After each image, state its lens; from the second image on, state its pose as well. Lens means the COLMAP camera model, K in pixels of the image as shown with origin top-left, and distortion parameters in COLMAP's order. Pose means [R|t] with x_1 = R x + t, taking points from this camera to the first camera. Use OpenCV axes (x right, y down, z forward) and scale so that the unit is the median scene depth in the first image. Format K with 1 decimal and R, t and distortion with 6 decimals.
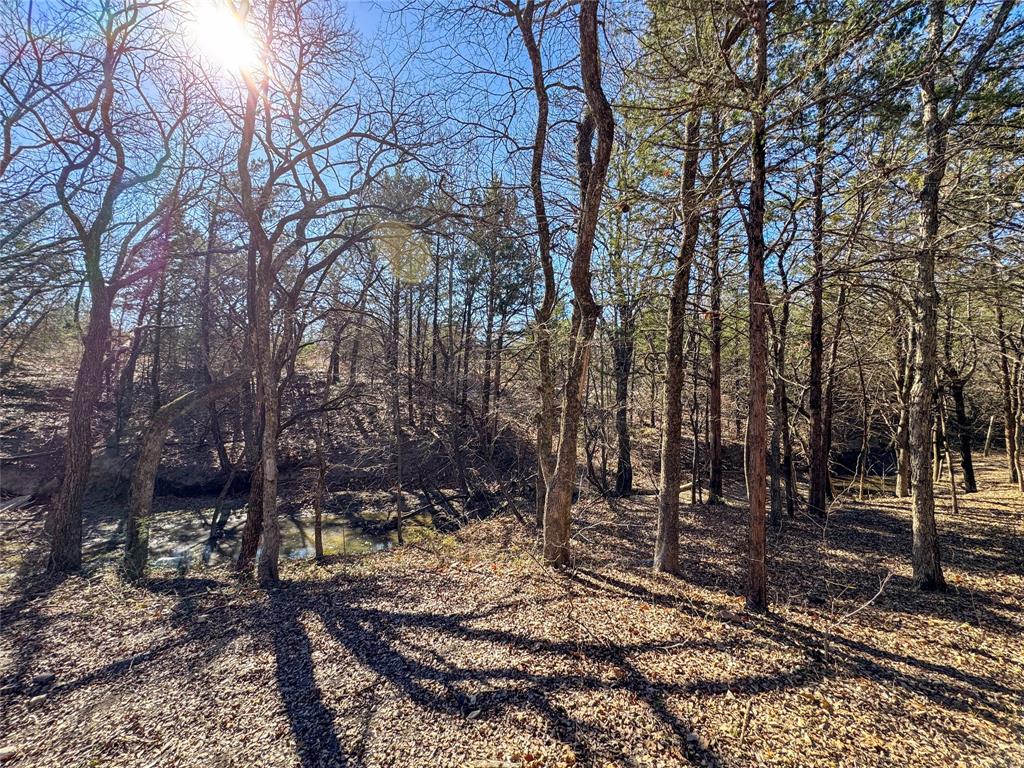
lens RADIAL K [[410.5, 0, 513.3], [0, 410.5, 384.9], [0, 0, 1]] dist [-0.000214, 0.000493]
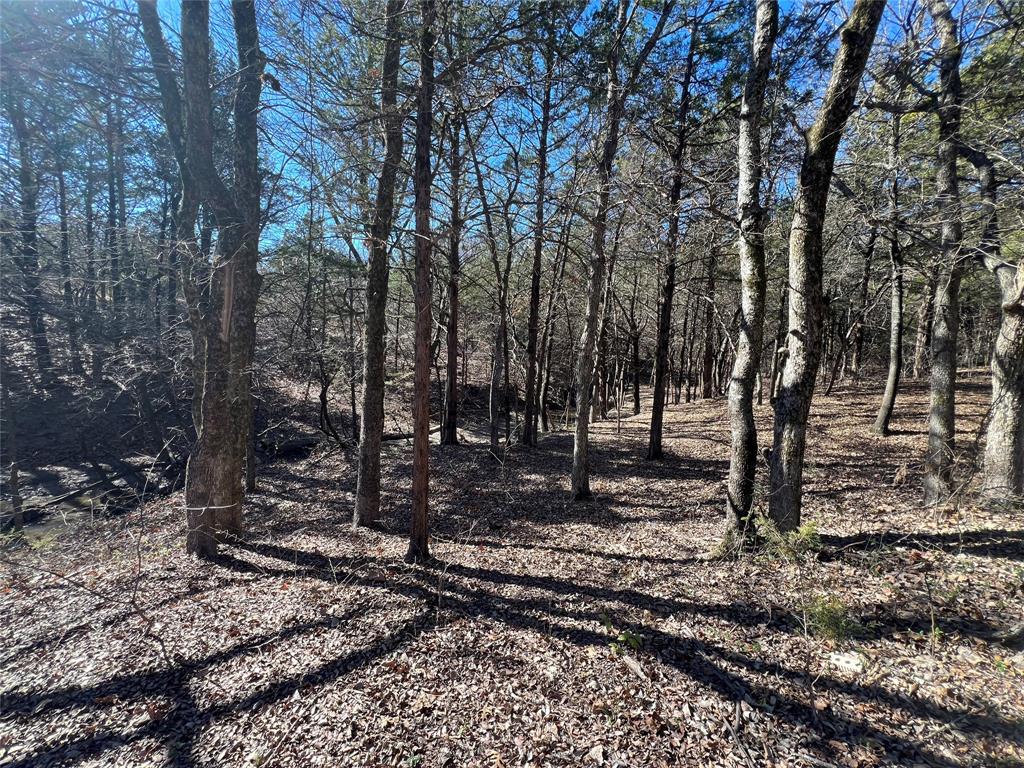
lens RADIAL K [[413.6, 0, 509.2], [0, 413.6, 383.3], [0, 0, 1]] dist [0.001036, 0.000472]
pose [[0.875211, -0.030200, 0.482798, 0.266573], [-0.034355, 0.991649, 0.124308, 0.001637], [-0.482520, -0.125382, 0.866864, 0.070195]]
